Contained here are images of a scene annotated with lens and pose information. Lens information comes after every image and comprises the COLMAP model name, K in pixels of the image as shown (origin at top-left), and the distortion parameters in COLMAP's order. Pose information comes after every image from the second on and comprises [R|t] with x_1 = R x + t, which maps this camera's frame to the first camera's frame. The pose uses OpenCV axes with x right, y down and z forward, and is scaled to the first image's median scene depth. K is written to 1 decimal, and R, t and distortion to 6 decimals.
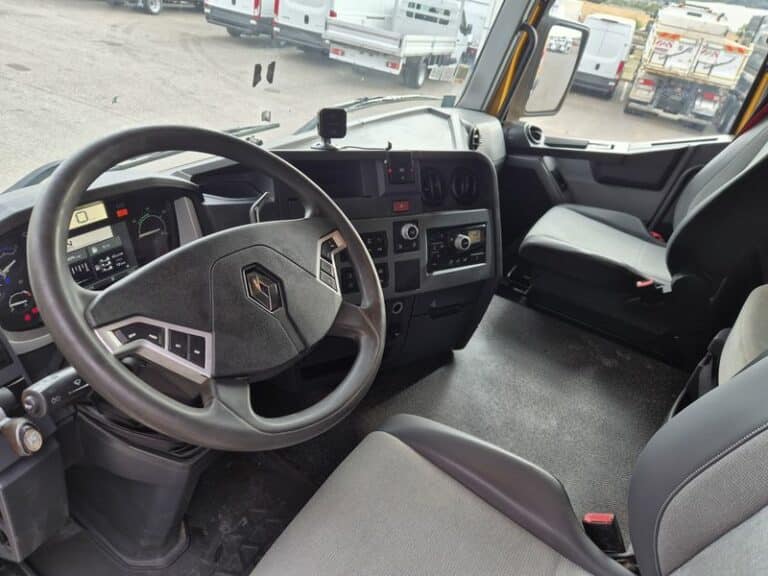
lens RADIAL K [[525.9, 0, 384.0], [0, 525.9, 288.0], [0, 0, 1]] dist [-0.000760, -0.004916]
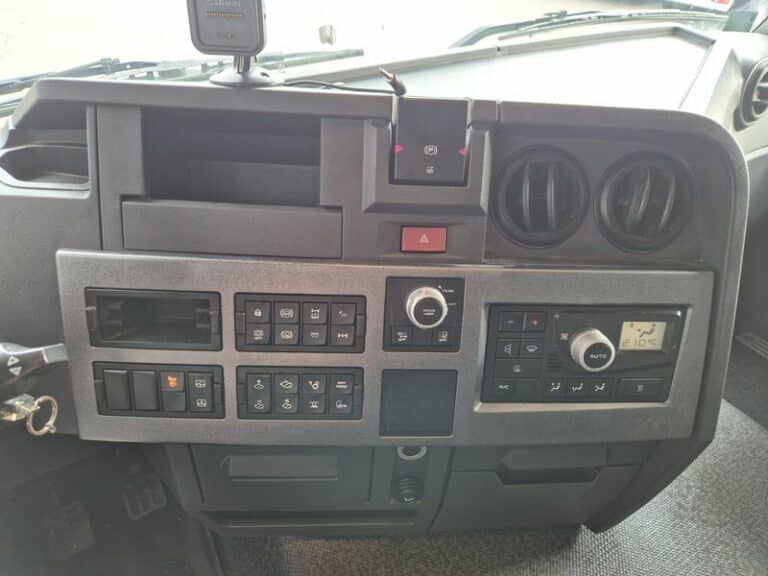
lens RADIAL K [[525.9, 0, 384.0], [0, 525.9, 288.0], [0, 0, 1]] dist [-0.000760, -0.004916]
pose [[0.862028, 0.205397, -0.463378, 0.194697], [-0.169396, 0.978392, 0.118552, -0.156690], [0.477715, -0.023701, 0.878195, 0.611474]]
